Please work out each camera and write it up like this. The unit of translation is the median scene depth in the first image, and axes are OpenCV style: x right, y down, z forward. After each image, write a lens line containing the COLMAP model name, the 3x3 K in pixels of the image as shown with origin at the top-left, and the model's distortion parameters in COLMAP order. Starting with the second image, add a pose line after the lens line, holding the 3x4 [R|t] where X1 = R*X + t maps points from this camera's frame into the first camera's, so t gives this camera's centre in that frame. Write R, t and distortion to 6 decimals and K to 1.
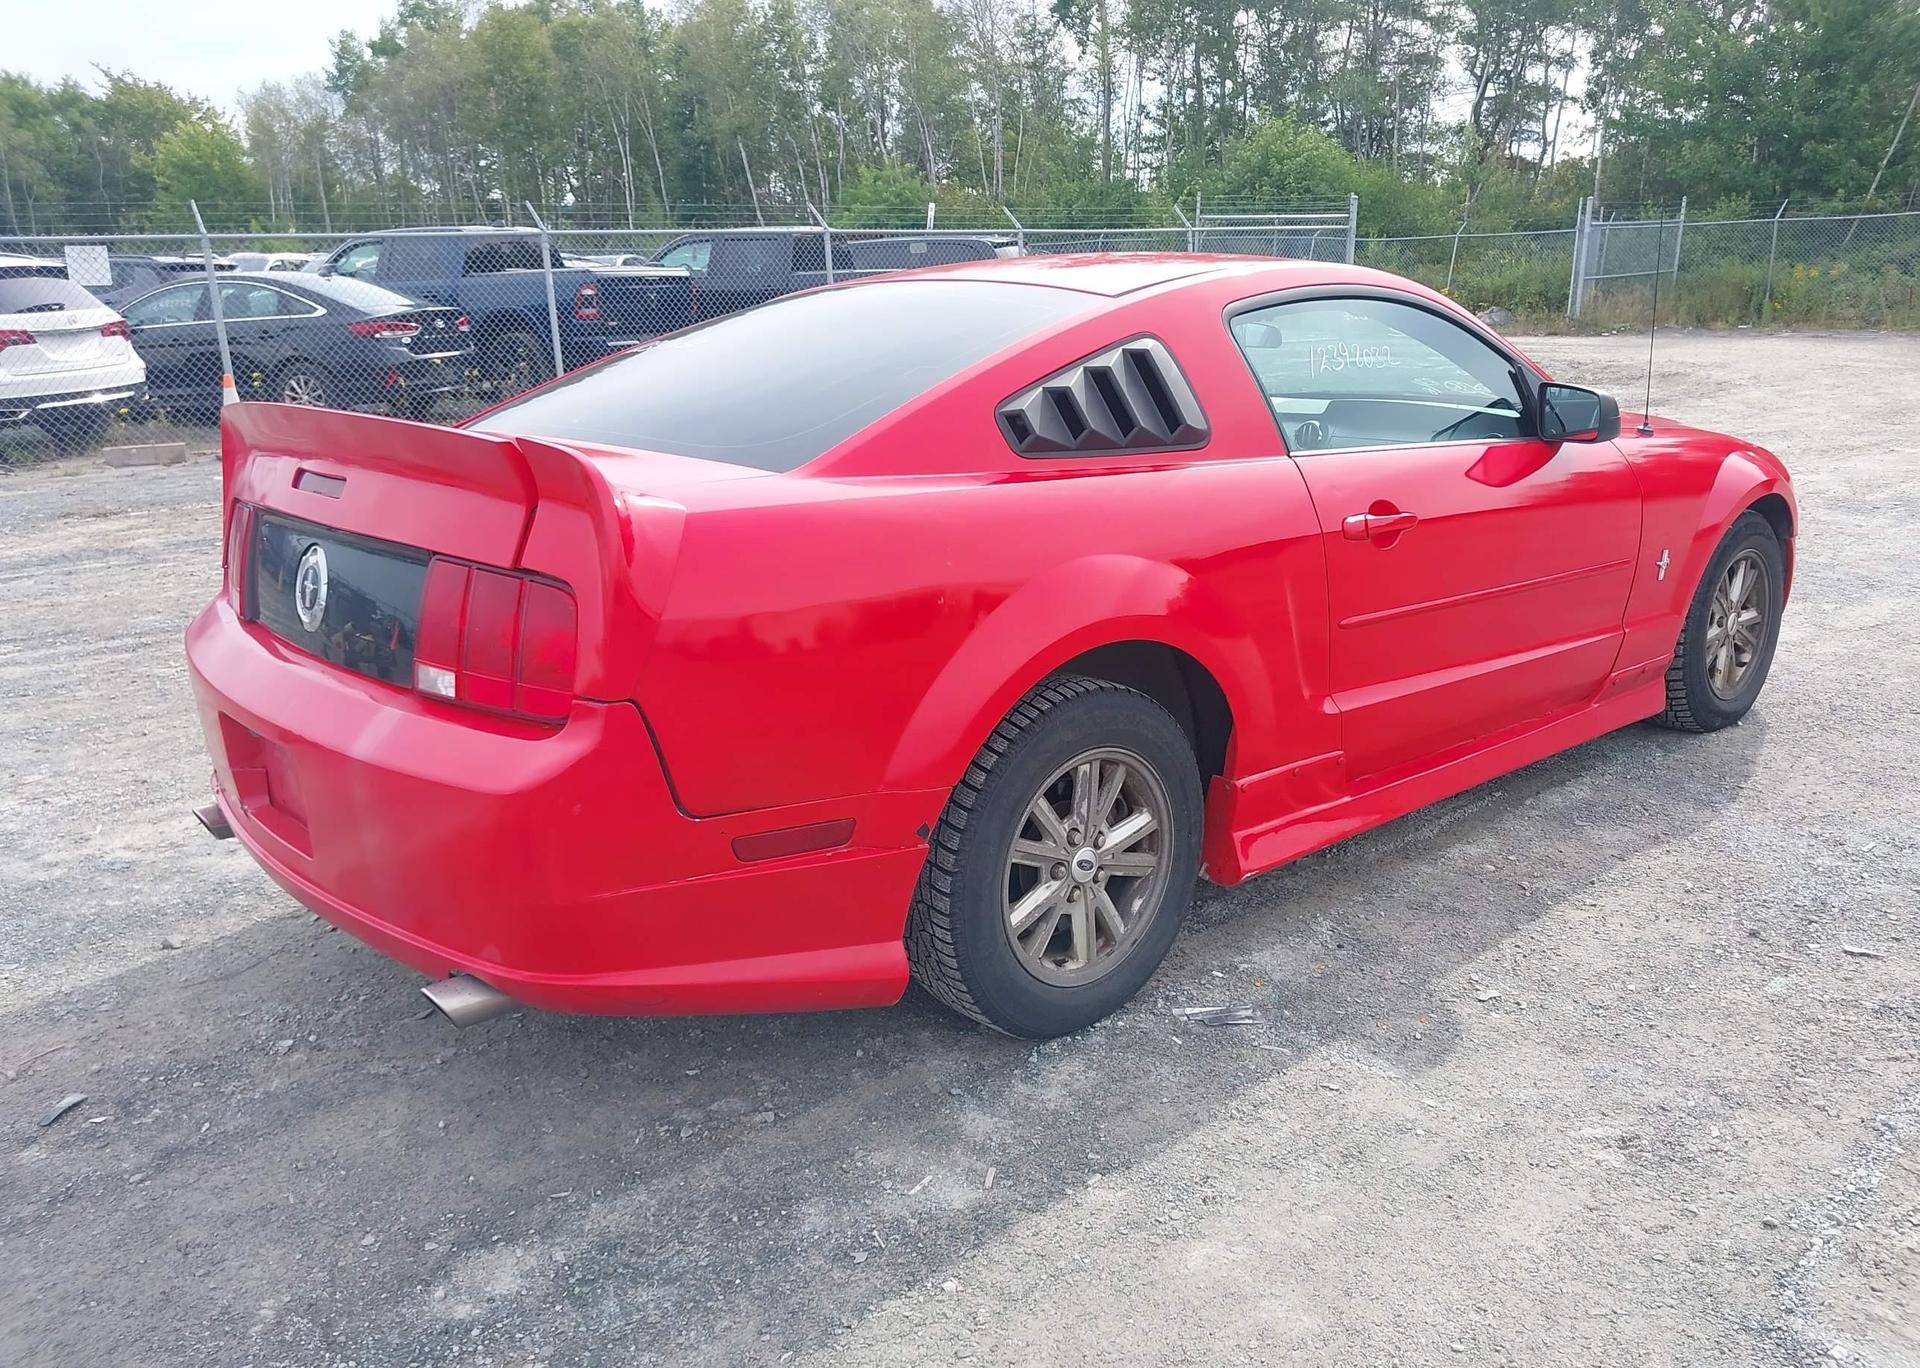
lens RADIAL K [[1523.7, 0, 960.0], [0, 1523.7, 684.0], [0, 0, 1]] dist [0.034489, -0.058264]
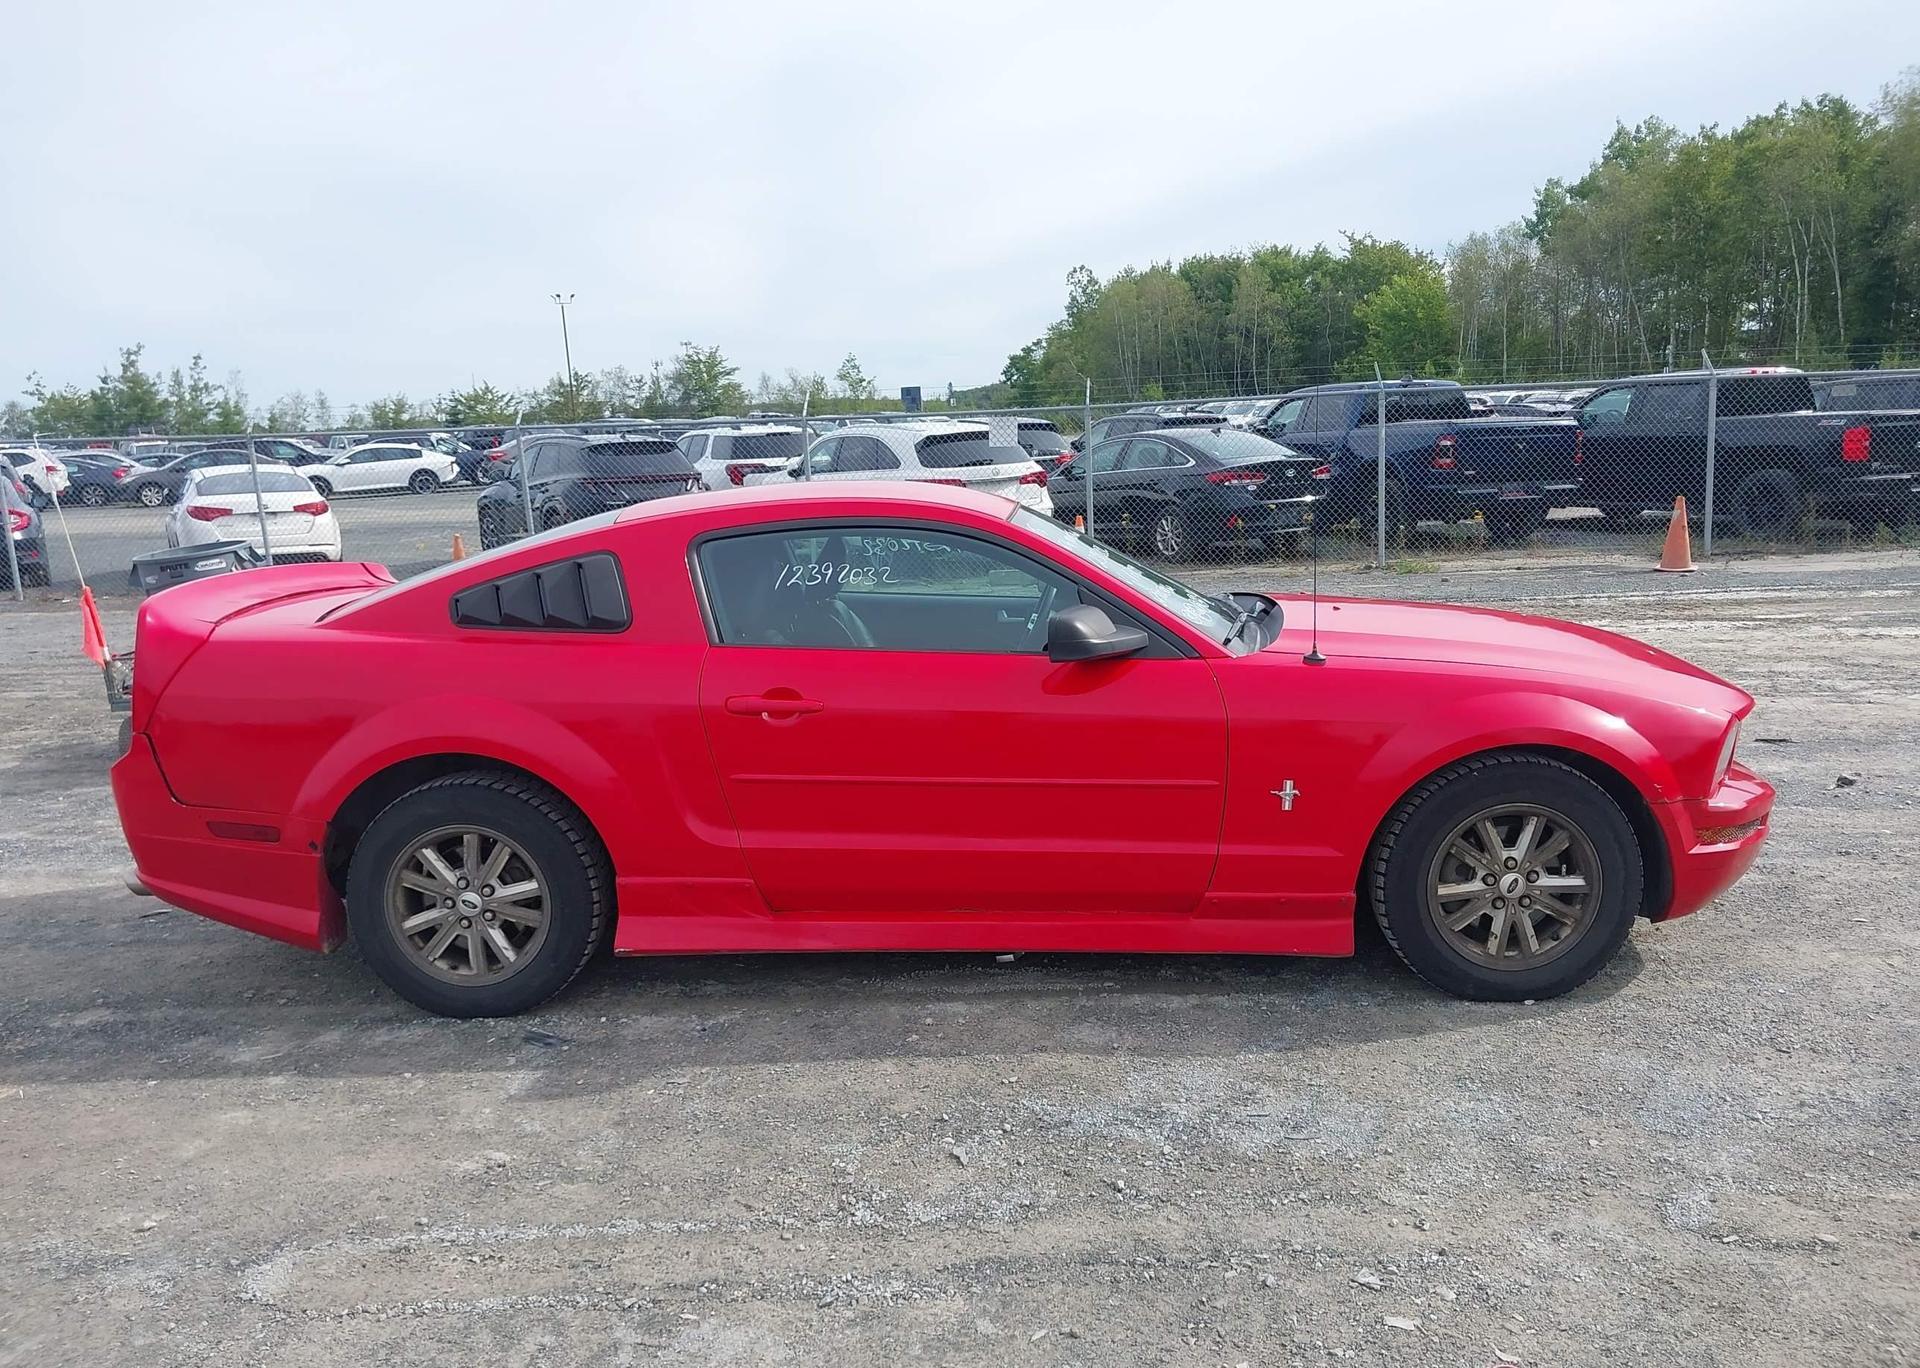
lens RADIAL K [[1502.3, 0, 965.4], [0, 1502.3, 704.0], [0, 0, 1]] dist [0.058077, -0.100589]
pose [[0.725896, 0.117063, -0.677770, 0.298263], [-0.160368, 0.987057, -0.001273, -0.031604], [0.668848, 0.109616, 0.735273, 0.046784]]
